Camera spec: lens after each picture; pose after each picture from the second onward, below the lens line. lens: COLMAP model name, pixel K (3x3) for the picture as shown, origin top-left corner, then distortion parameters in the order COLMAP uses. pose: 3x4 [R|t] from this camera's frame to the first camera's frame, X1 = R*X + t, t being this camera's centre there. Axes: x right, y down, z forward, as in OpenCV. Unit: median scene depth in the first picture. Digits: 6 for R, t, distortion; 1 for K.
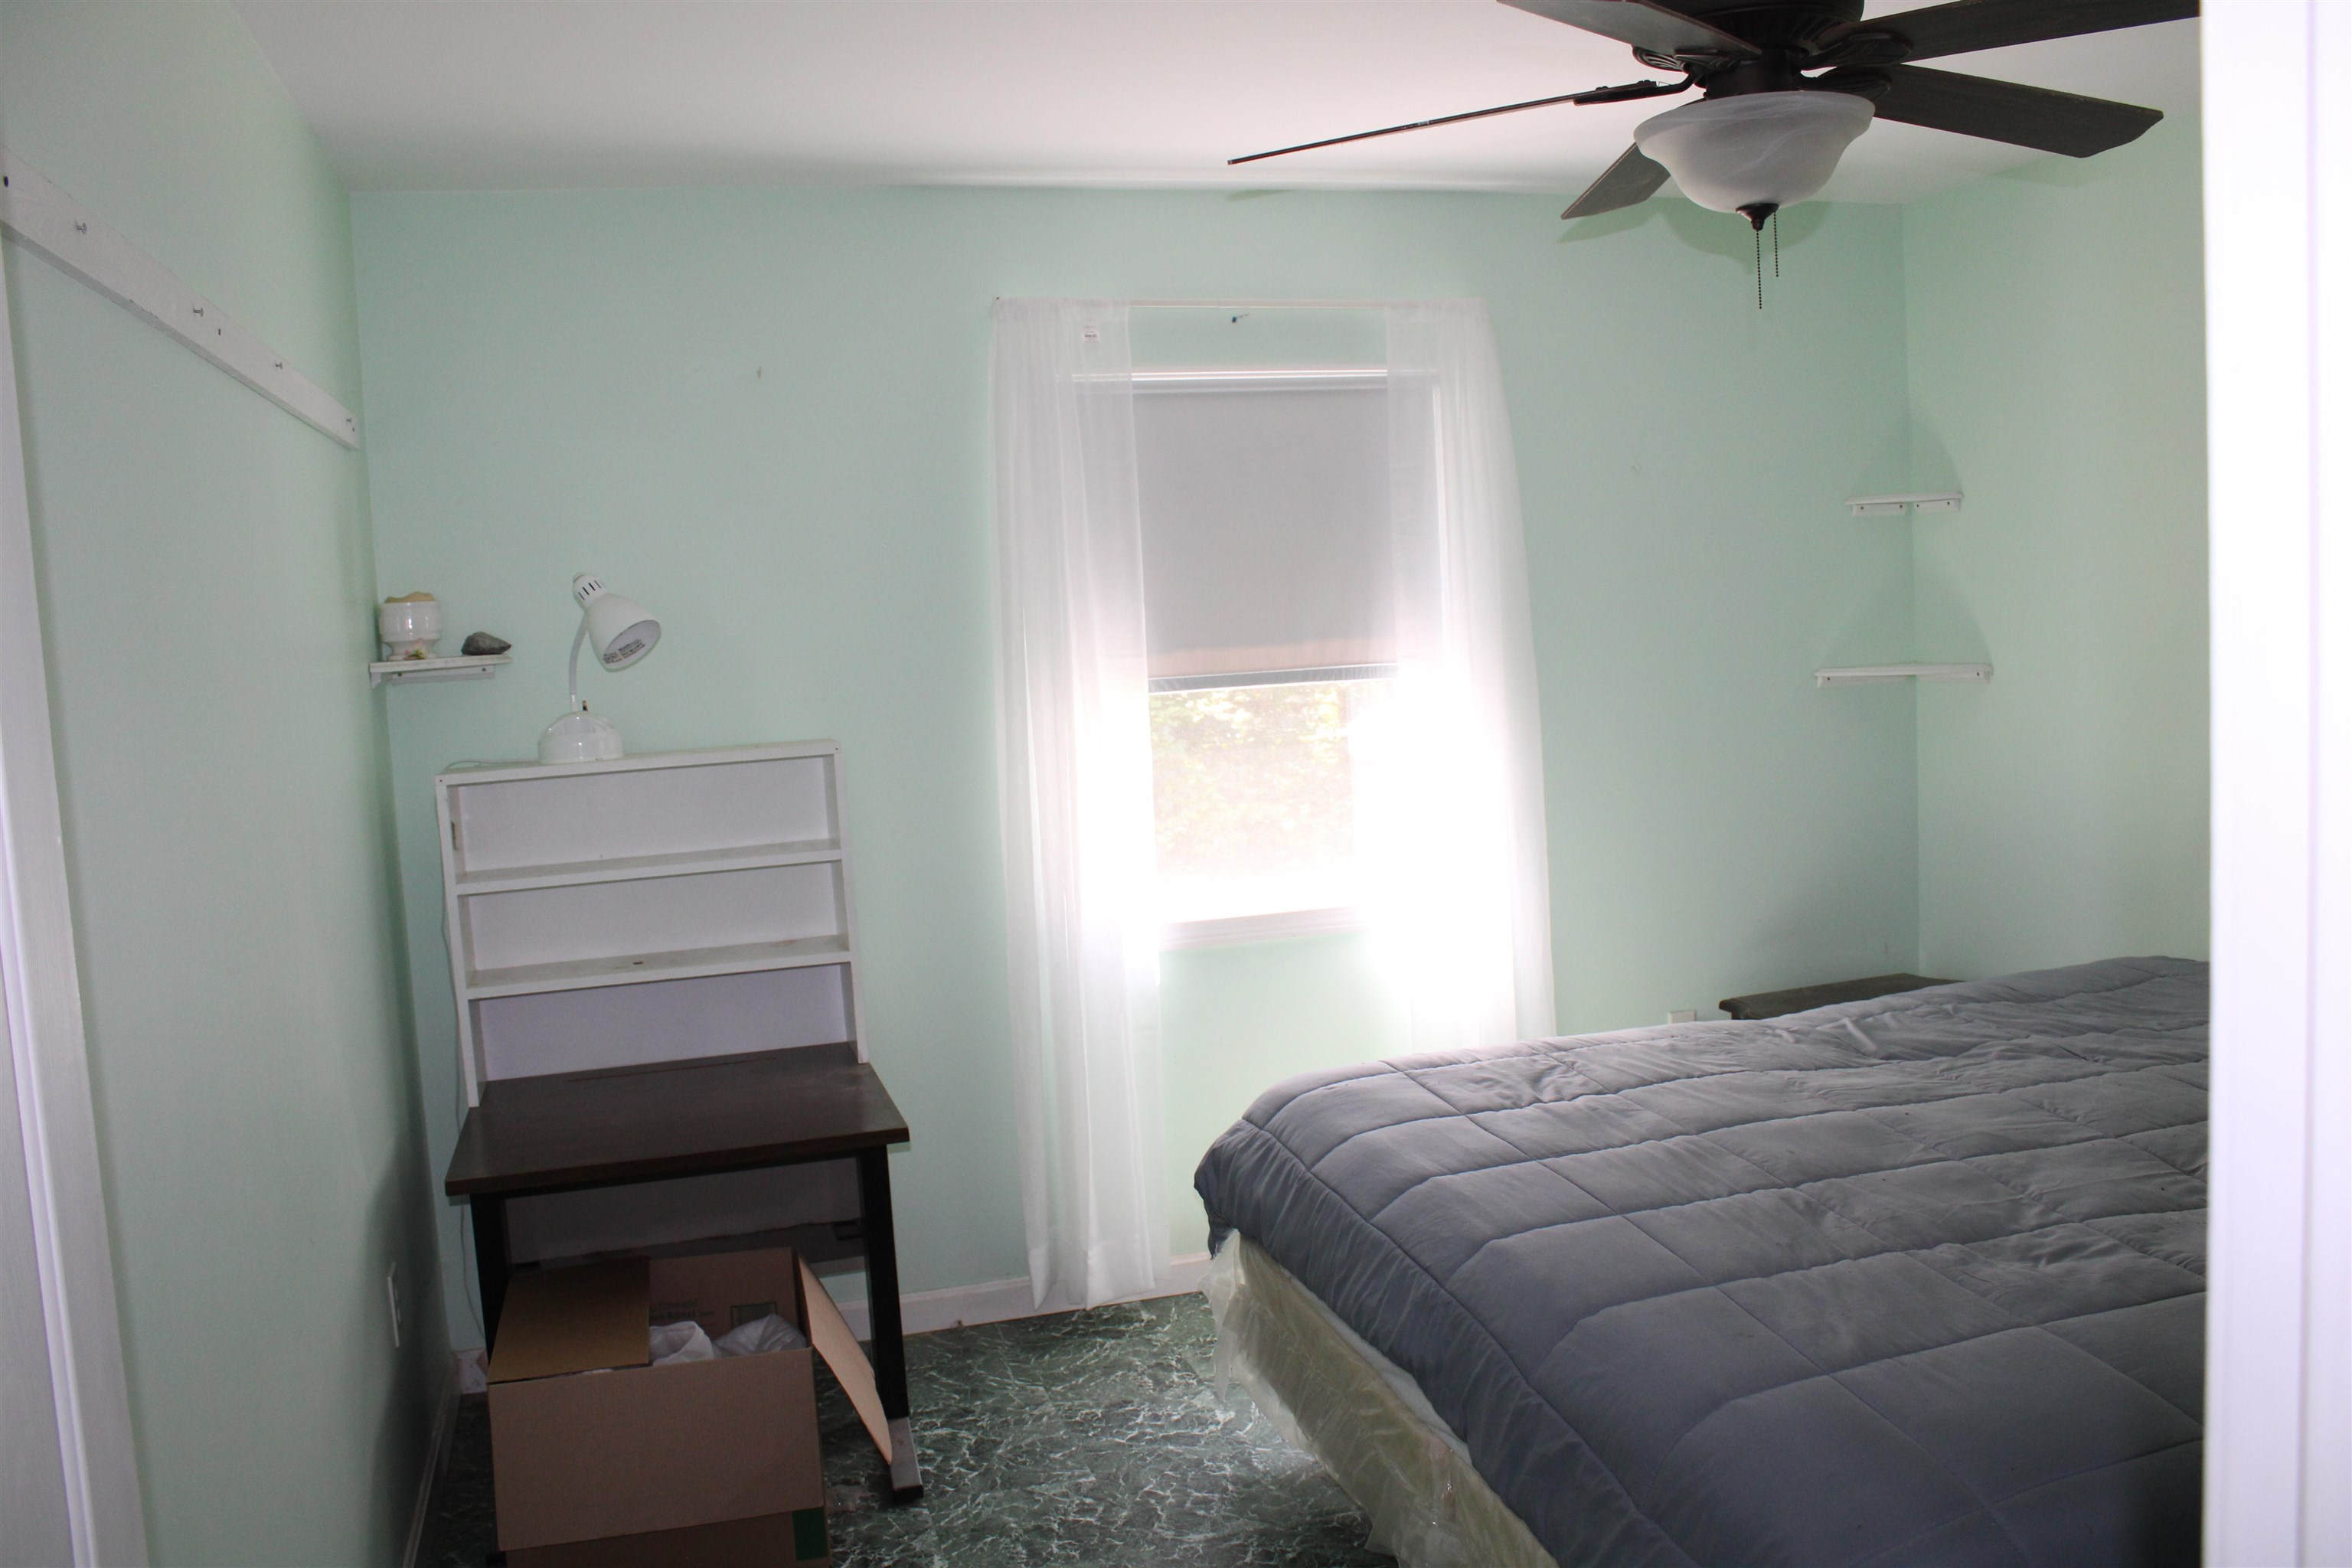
lens RADIAL K [[2000.3, 0, 1161.1], [0, 2000.3, 778.2], [0, 0, 1]] dist [-0.152987, 0.138116]
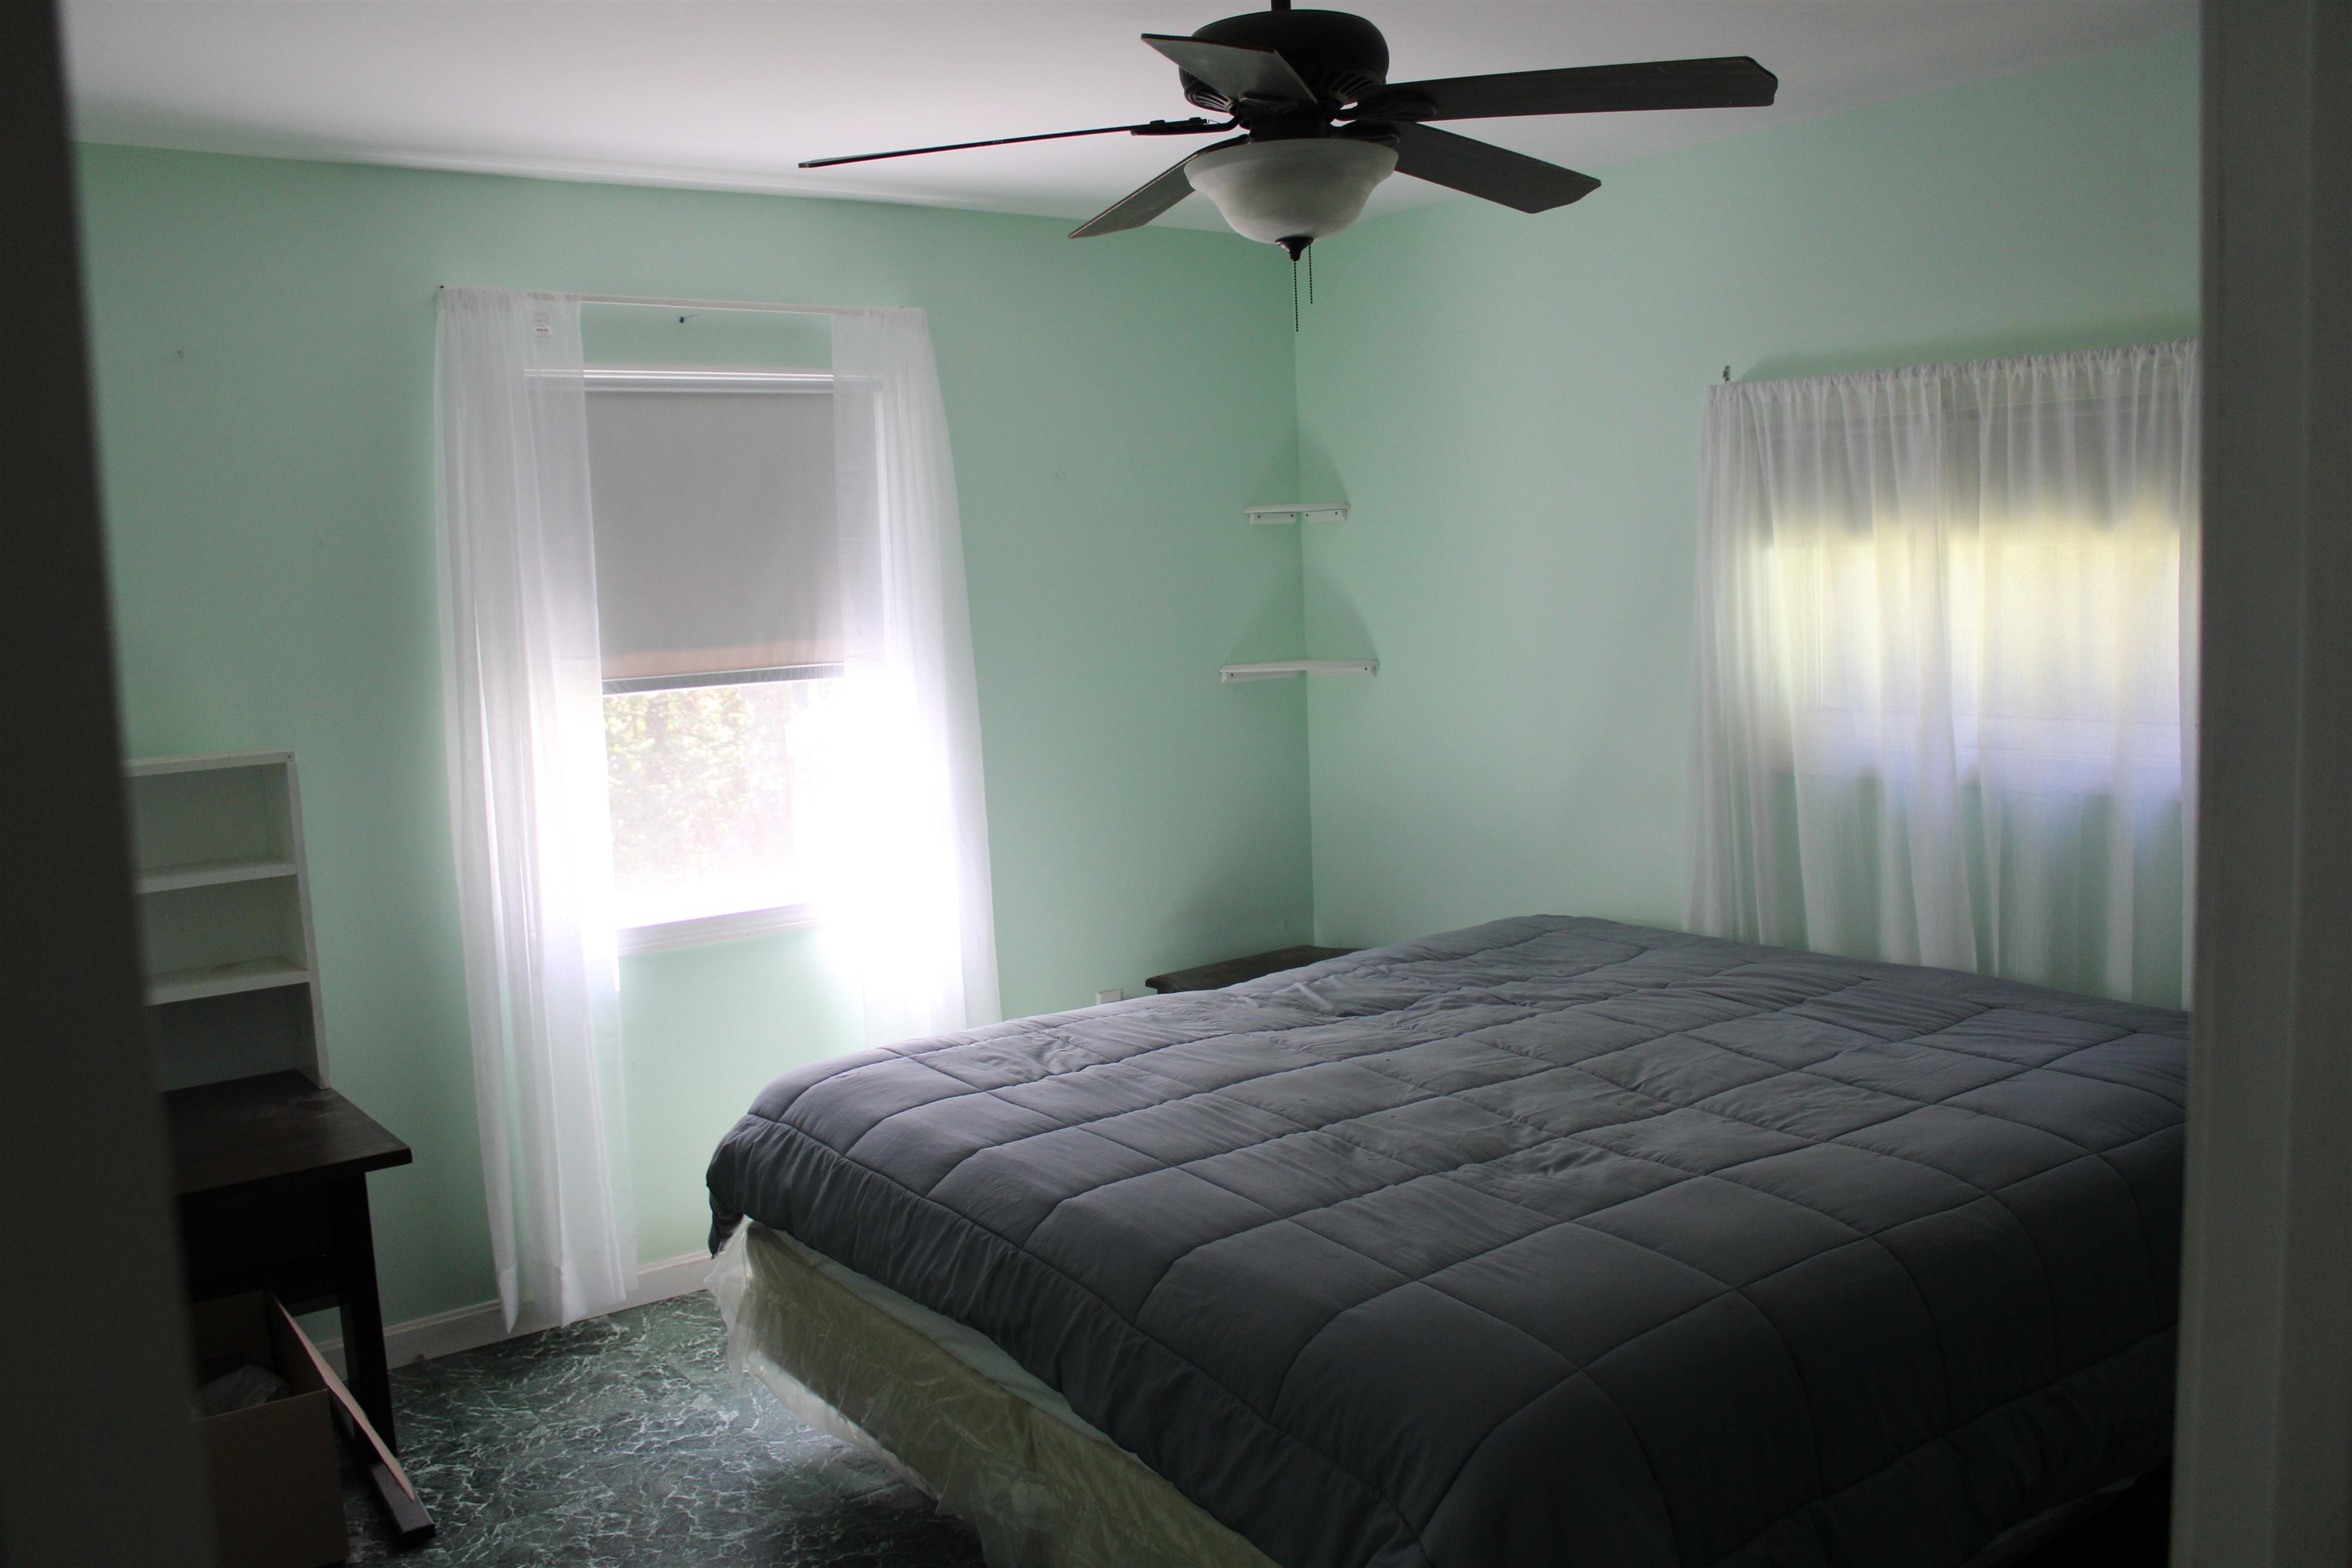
lens RADIAL K [[2000.3, 0, 1172.1], [0, 2000.3, 777.4], [0, 0, 1]] dist [-0.152987, 0.138116]
pose [[0.932325, -0.024182, 0.360811, -0.117666], [0.026324, 0.999653, -0.001022, 0.007709], [-0.360661, 0.010451, 0.932638, -0.011088]]
